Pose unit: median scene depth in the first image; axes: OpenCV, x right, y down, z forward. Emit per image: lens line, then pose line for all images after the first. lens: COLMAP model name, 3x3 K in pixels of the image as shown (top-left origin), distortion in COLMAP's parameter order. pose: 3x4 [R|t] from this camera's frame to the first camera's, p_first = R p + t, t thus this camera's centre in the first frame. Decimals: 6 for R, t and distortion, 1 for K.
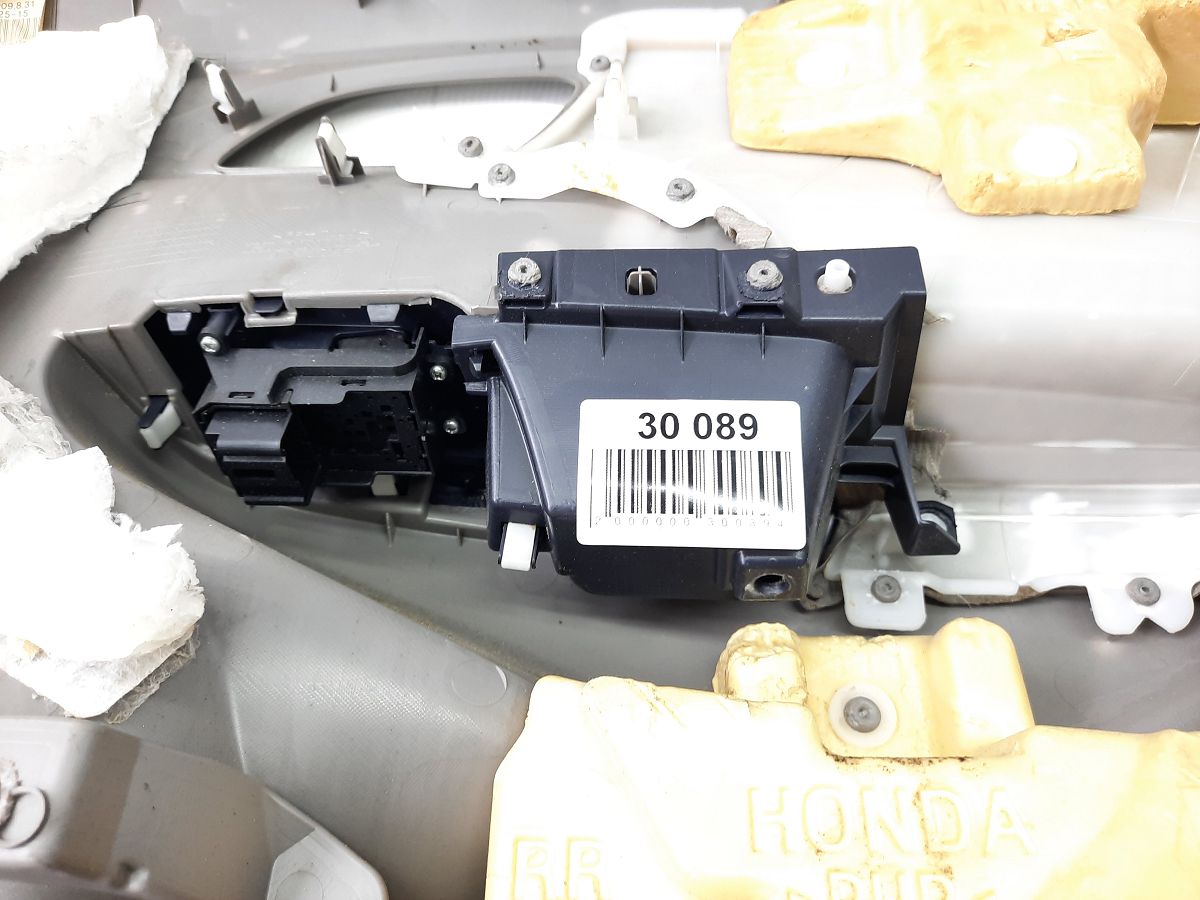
lens RADIAL K [[865.7, 0, 600.0], [0, 865.7, 450.0], [0, 0, 1]] dist [0.038098, 0.000575]
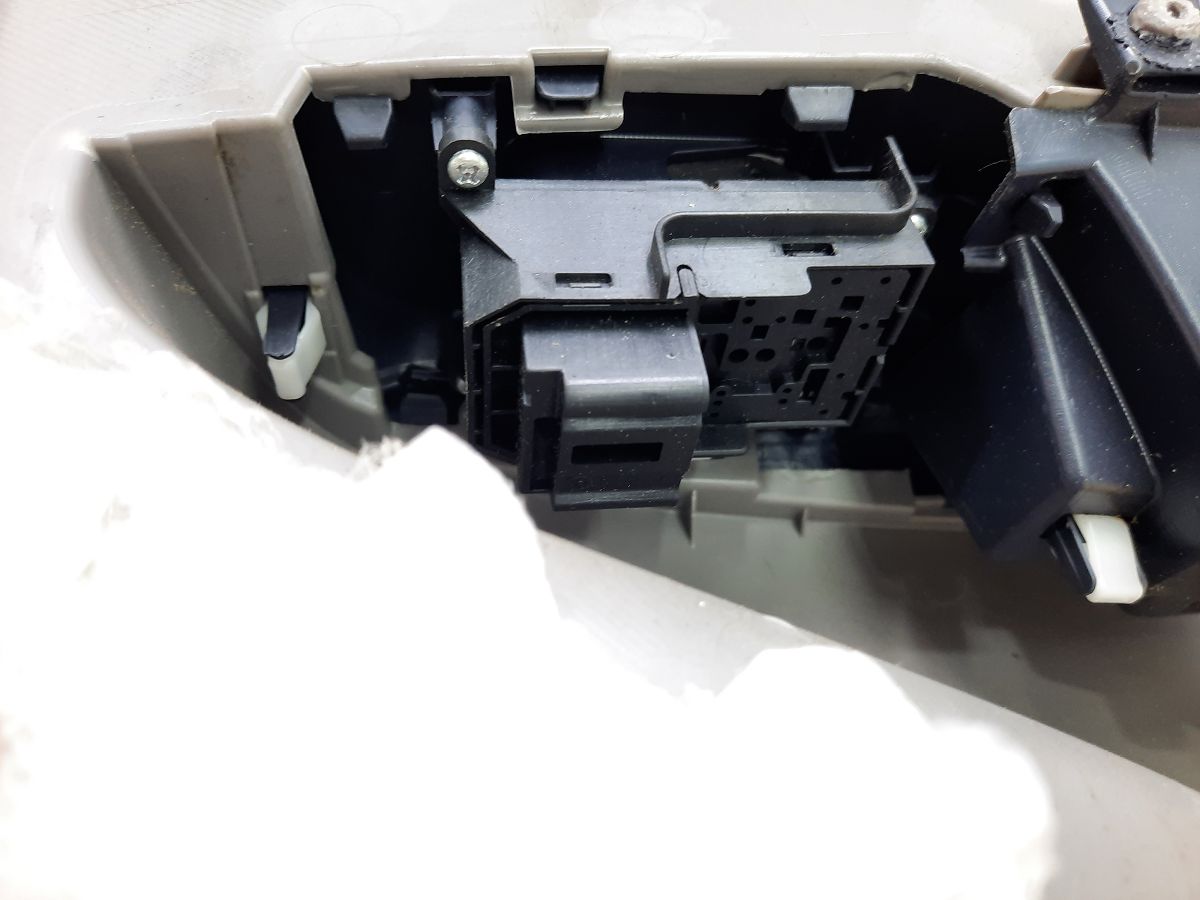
lens RADIAL K [[880.5, 0, 600.0], [0, 880.5, 450.0], [0, 0, 1]] dist [-0.002470, -0.001003]
pose [[0.970198, -0.061708, 0.234326, -0.489666], [0.032547, 0.991454, 0.126333, -0.031628], [-0.240119, -0.114941, 0.963915, 0.525212]]
